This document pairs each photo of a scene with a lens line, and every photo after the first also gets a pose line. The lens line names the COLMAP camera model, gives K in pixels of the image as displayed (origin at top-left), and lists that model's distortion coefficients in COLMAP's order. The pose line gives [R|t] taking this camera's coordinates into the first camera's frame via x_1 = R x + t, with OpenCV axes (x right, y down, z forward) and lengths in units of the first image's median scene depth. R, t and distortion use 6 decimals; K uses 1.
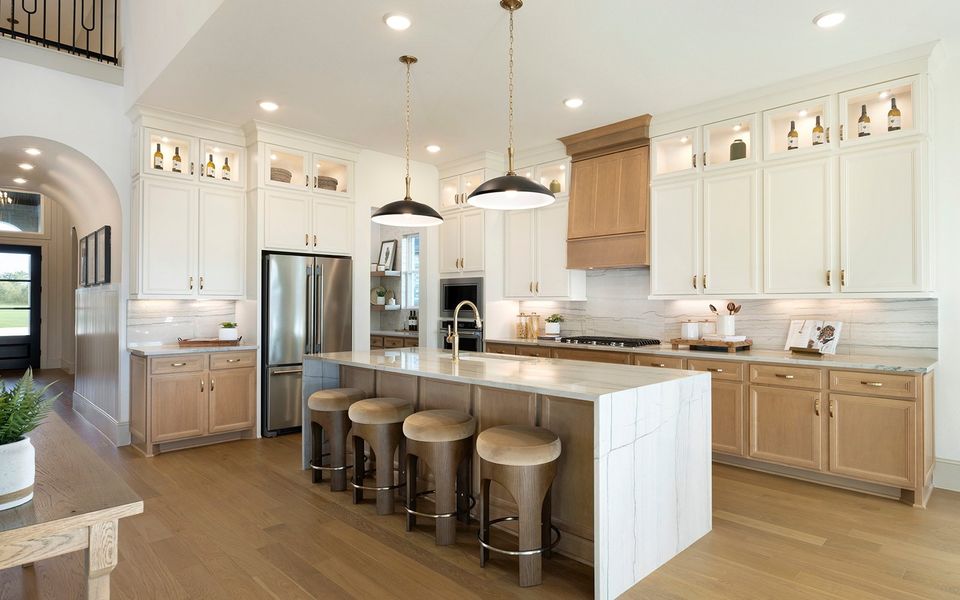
lens RADIAL K [[544.7, 0, 476.7], [0, 544.7, 303.0], [0, 0, 1]] dist [-0.003906, -0.000774]
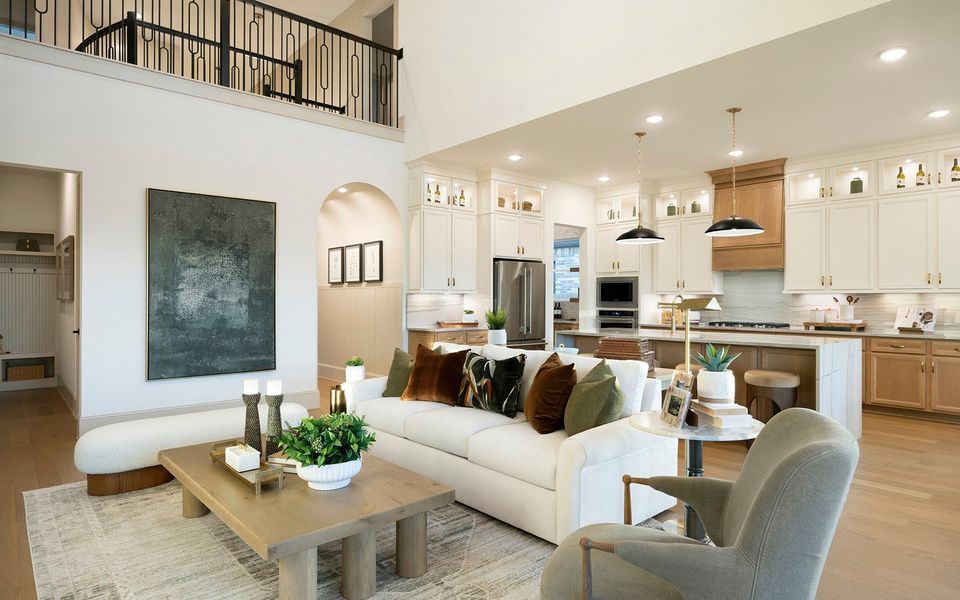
lens RADIAL K [[544.7, 0, 481.1], [0, 544.7, 301.5], [0, 0, 1]] dist [-0.003906, -0.000774]
pose [[0.998465, 0.001166, -0.055371, -0.380171], [-0.000697, 0.999964, 0.008498, 0.002467], [0.055379, -0.008446, 0.998430, -0.417616]]
